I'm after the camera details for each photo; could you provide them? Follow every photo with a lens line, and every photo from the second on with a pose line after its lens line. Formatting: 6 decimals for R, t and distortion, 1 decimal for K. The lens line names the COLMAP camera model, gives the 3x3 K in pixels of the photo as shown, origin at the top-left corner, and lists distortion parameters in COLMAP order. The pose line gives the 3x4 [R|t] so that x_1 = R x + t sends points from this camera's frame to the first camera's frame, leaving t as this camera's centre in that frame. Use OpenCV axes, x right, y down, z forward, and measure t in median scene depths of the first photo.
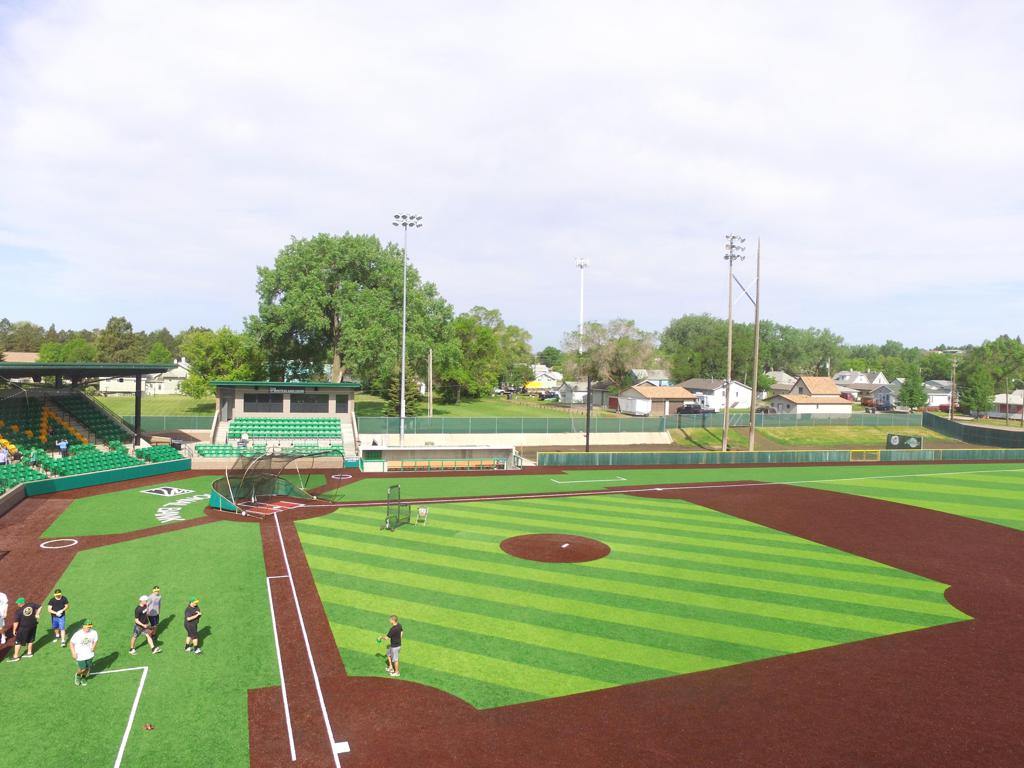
lens RADIAL K [[689.1, 0, 498.0], [0, 689.1, 377.0], [0, 0, 1]] dist [-0.120254, 0.089465]
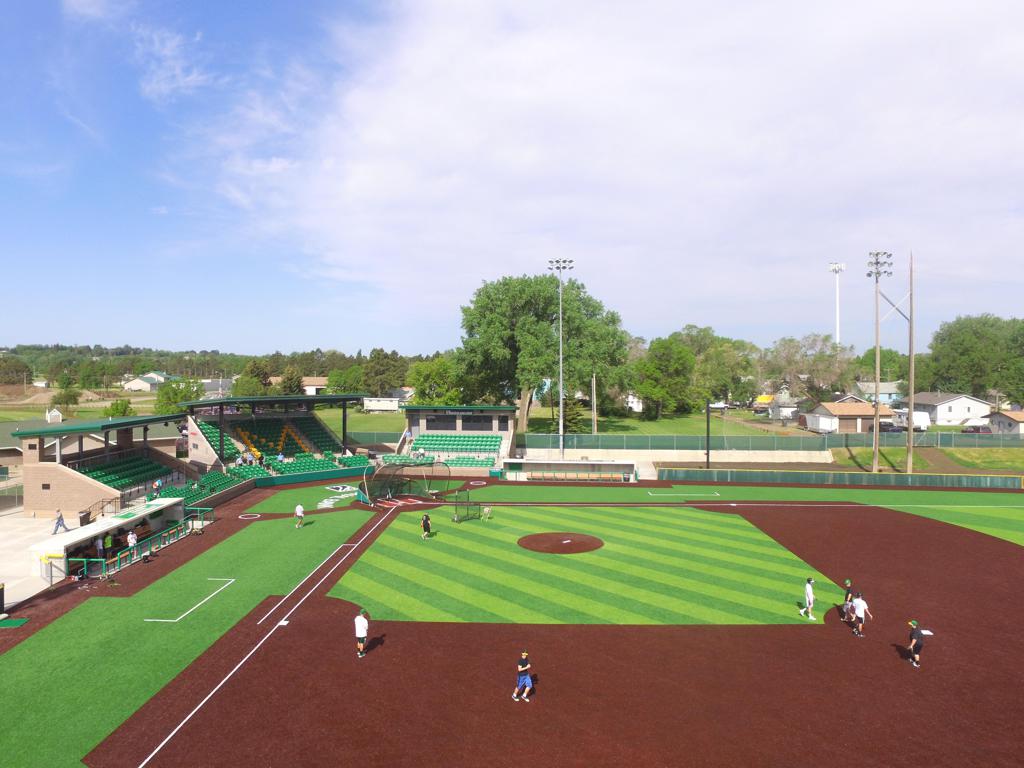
lens RADIAL K [[689.1, 0, 498.0], [0, 689.1, 377.0], [0, 0, 1]] dist [-0.120254, 0.089465]
pose [[0.915152, -0.021114, -0.402555, 0.259301], [0.014670, 0.999710, -0.019084, -0.019793], [0.402841, 0.011560, 0.915197, -0.115159]]
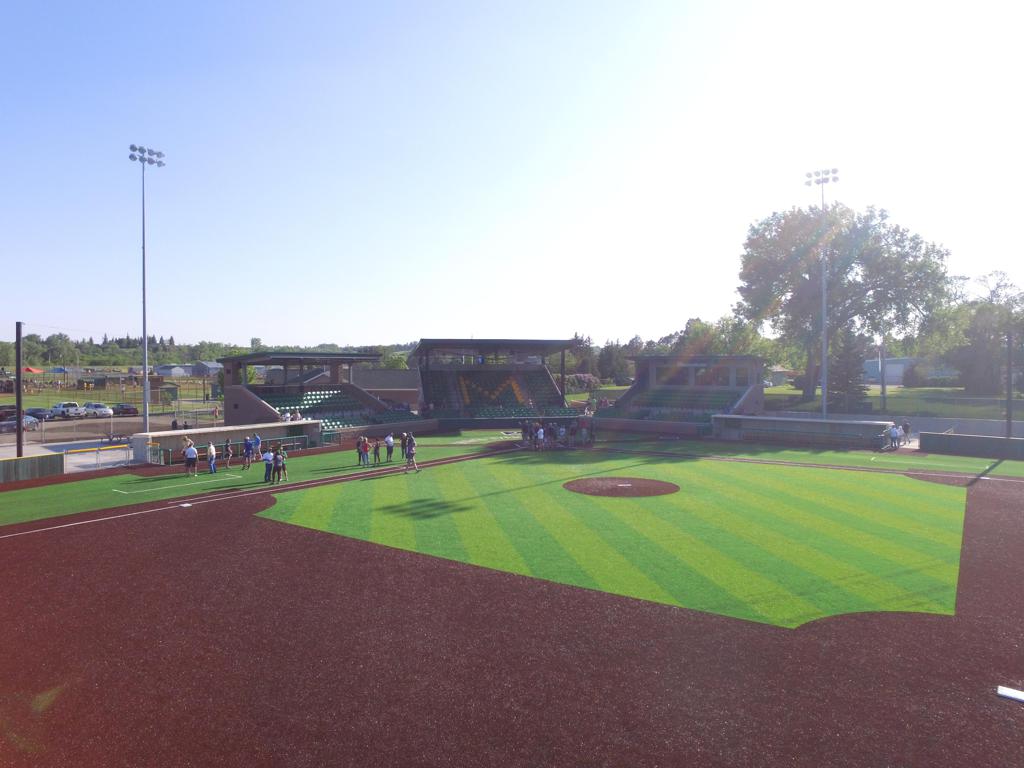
lens RADIAL K [[689.1, 0, 498.0], [0, 689.1, 377.0], [0, 0, 1]] dist [-0.120254, 0.089465]
pose [[0.547044, -0.010850, -0.837034, 0.414400], [-0.004205, 0.999868, -0.015708, 0.057094], [0.837093, 0.012112, 0.546926, 0.170545]]
